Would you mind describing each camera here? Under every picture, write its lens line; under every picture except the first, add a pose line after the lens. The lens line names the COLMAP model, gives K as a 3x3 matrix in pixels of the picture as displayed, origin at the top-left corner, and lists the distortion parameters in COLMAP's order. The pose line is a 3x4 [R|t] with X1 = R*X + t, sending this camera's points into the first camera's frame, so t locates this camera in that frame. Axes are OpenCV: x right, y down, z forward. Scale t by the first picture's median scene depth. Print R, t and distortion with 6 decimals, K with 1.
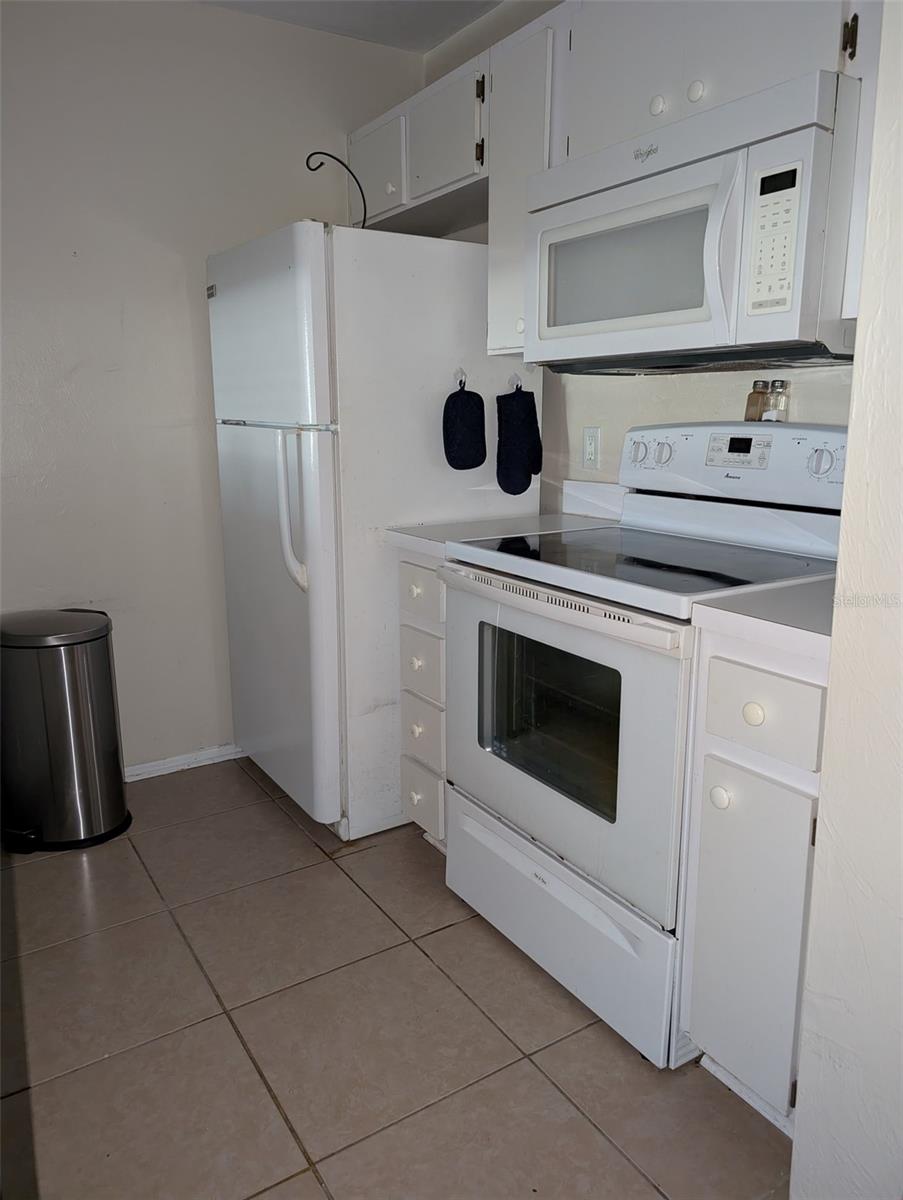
lens RADIAL K [[867.0, 0, 451.5], [0, 867.0, 600.0], [0, 0, 1]] dist [-0.008668, -0.003084]
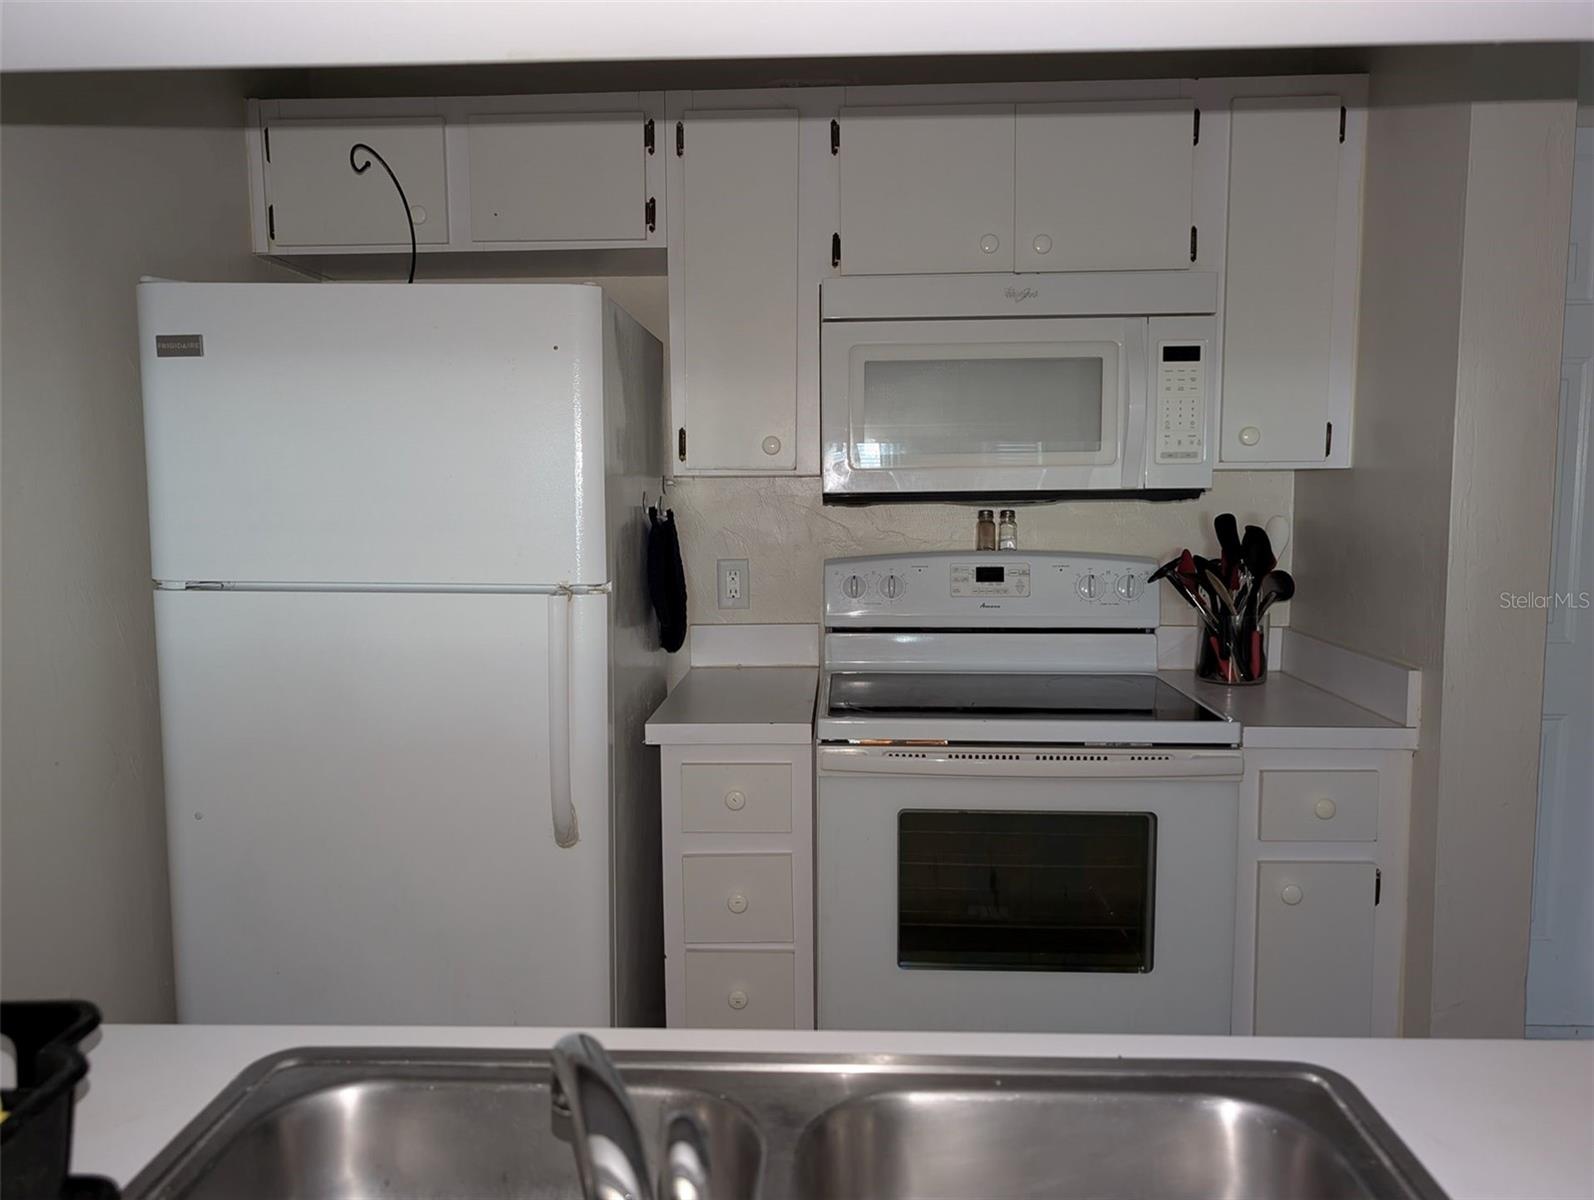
lens RADIAL K [[1151.6, 0, 797.0], [0, 1151.6, 600.0], [0, 0, 1]] dist [-0.008668, -0.003084]
pose [[0.563404, -0.084938, 0.821804, -0.890283], [0.181564, 0.983113, -0.022865, -0.163149], [-0.805984, 0.162092, 0.569311, 0.442416]]
